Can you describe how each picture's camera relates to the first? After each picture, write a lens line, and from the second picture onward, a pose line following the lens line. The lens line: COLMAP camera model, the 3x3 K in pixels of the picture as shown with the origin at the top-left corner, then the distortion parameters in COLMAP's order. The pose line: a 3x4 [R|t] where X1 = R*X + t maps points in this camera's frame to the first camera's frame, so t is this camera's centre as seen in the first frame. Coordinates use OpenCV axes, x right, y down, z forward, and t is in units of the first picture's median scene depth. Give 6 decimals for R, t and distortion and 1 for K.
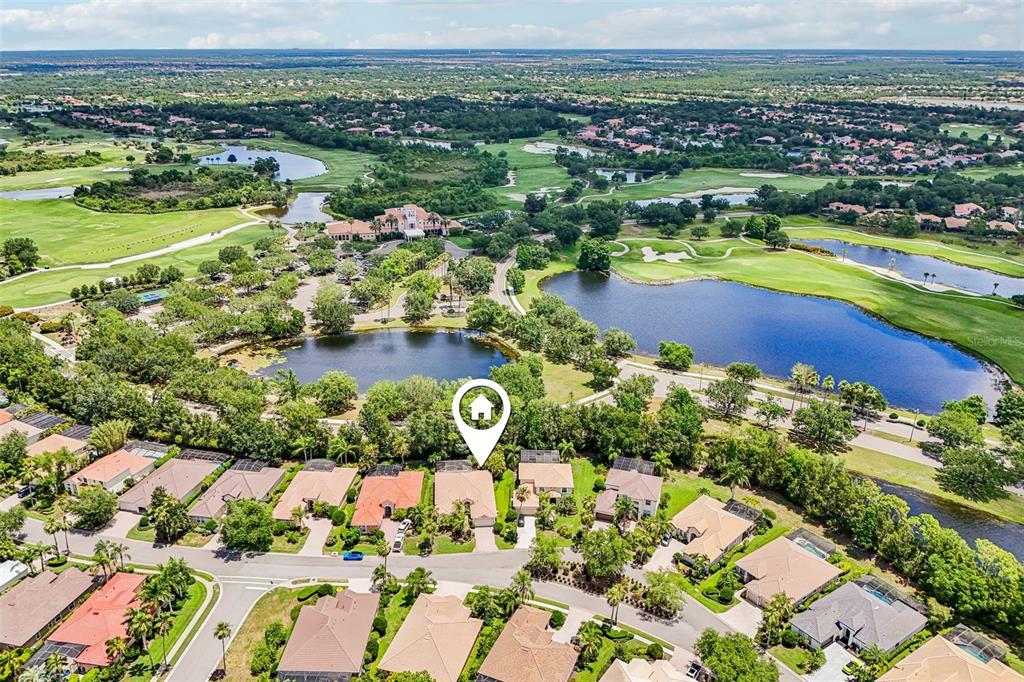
lens RADIAL K [[702.1, 0, 512.0], [0, 702.1, 341.0], [0, 0, 1]] dist [0.043867, -0.003269]
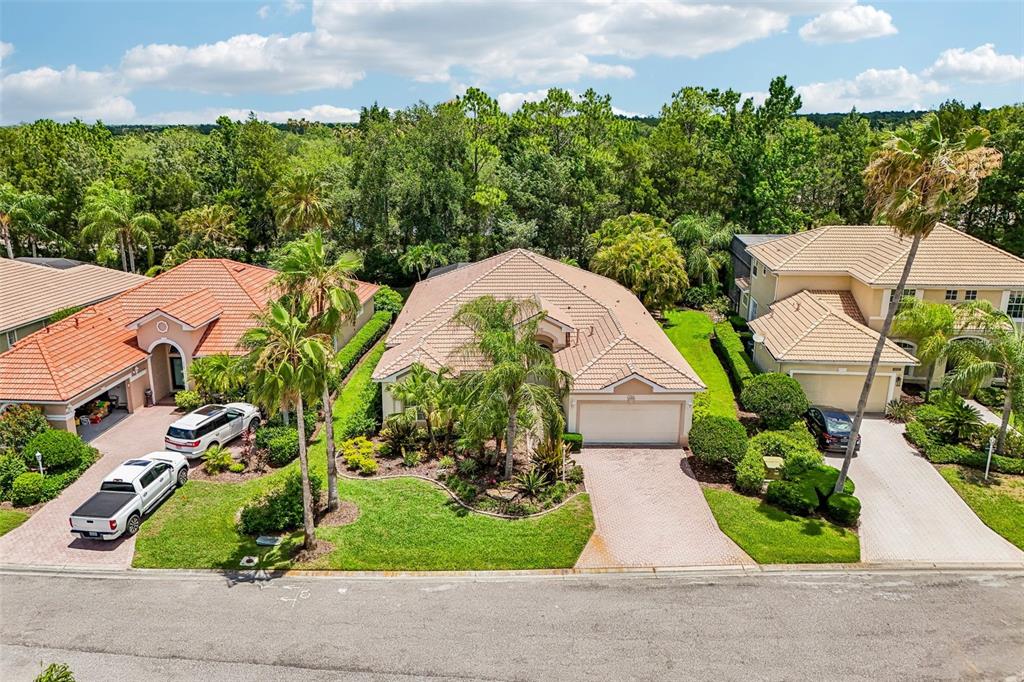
lens RADIAL K [[702.1, 0, 512.0], [0, 702.1, 341.0], [0, 0, 1]] dist [0.043867, -0.003269]
pose [[0.996410, 0.022347, -0.081654, -0.049787], [-0.029306, 0.995946, -0.085049, 0.224765], [0.079423, 0.087136, 0.993025, 0.720376]]
